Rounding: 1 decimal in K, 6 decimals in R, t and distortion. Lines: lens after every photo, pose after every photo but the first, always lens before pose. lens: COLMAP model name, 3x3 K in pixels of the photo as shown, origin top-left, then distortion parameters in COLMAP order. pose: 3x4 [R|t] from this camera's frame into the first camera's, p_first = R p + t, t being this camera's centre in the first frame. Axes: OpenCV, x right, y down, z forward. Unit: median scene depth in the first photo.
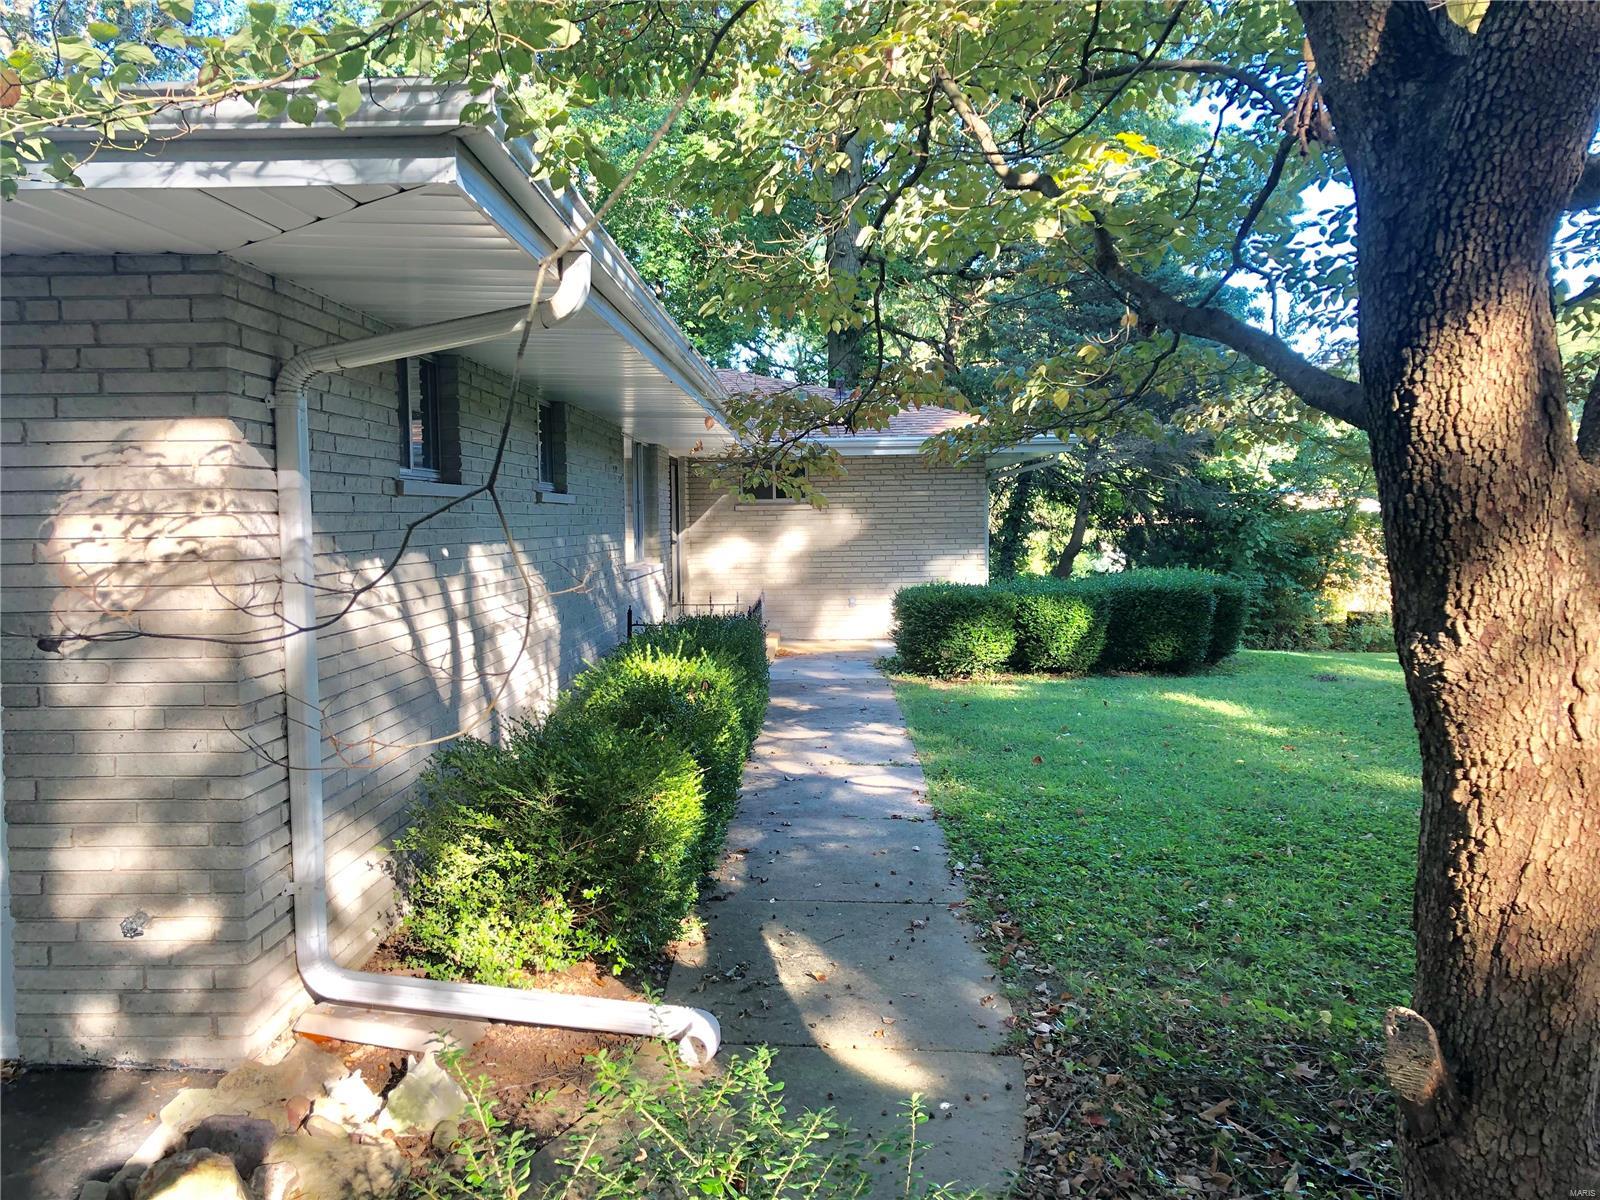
lens RADIAL K [[1287.8, 0, 800.0], [0, 1287.8, 600.0], [0, 0, 1]] dist [0.002520, 0.000792]
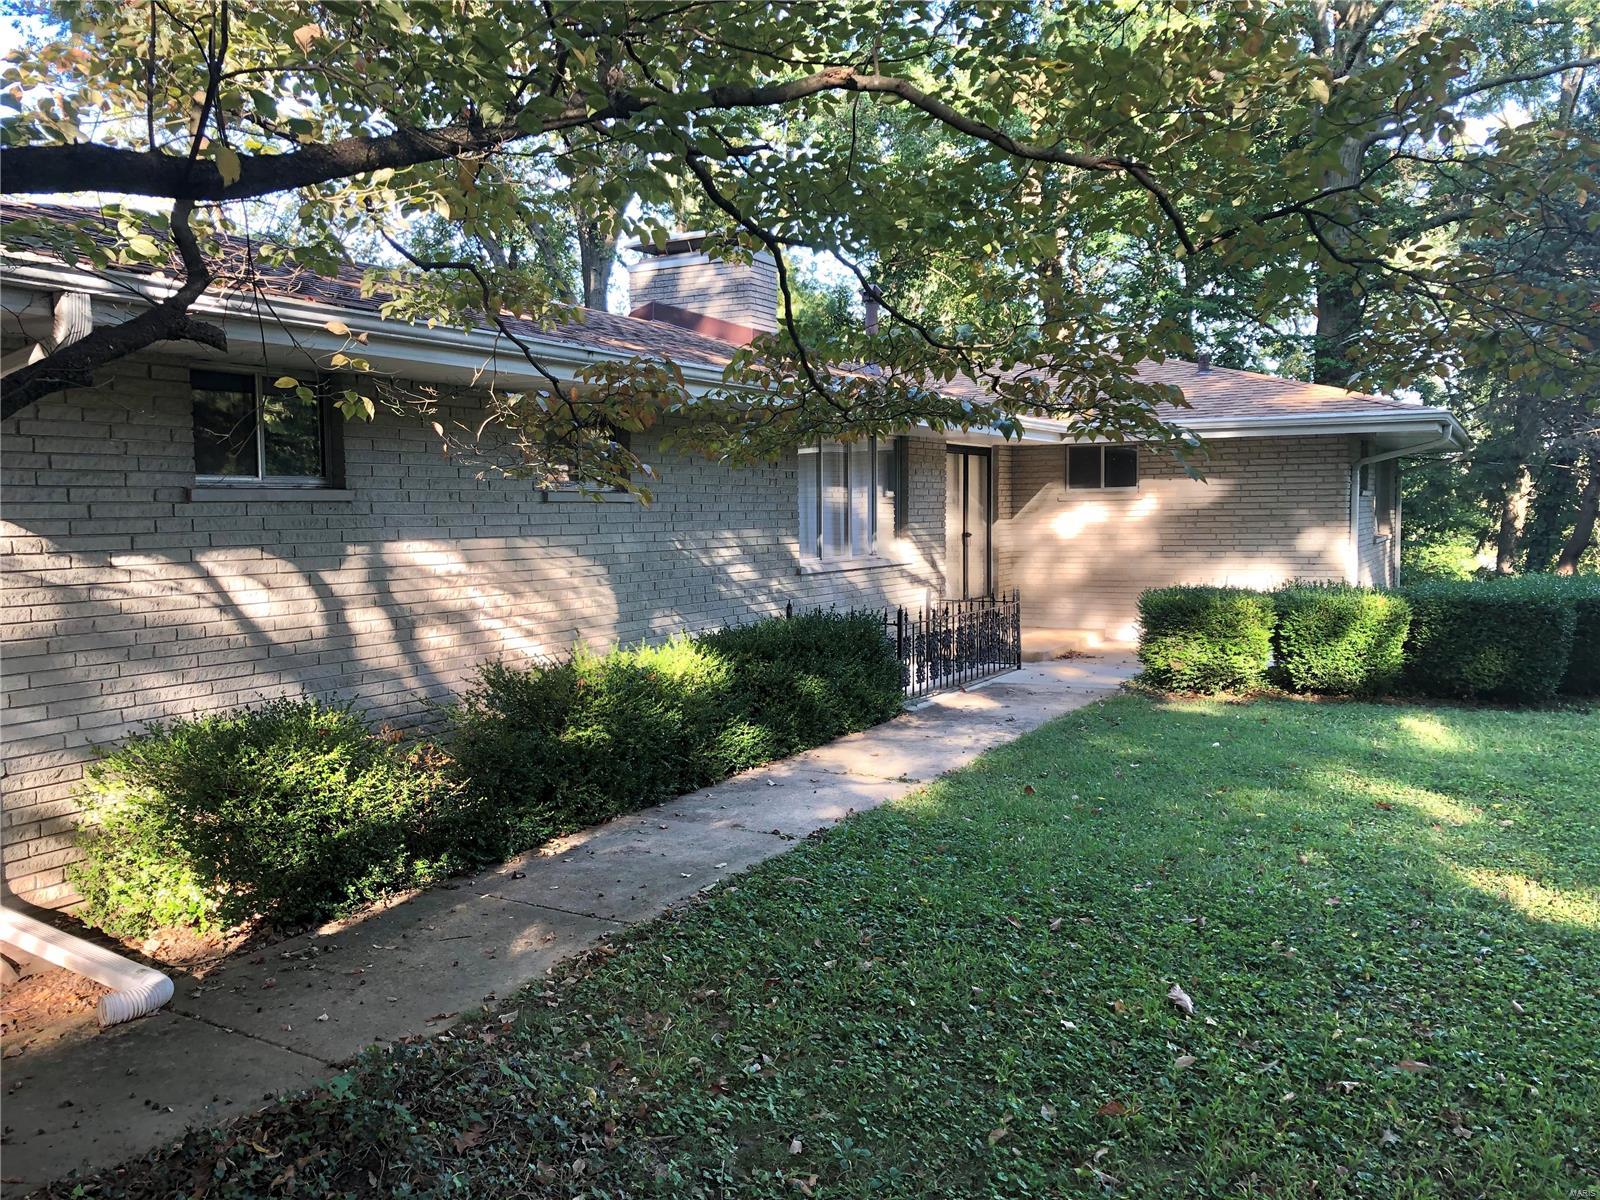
lens RADIAL K [[1332.5, 0, 800.0], [0, 1332.5, 600.0], [0, 0, 1]] dist [0.003985, 0.001515]
pose [[0.886002, 0.034355, -0.462408, 0.594811], [-0.031666, 0.999406, 0.013578, -0.014698], [0.462600, 0.002612, 0.886563, 0.176982]]
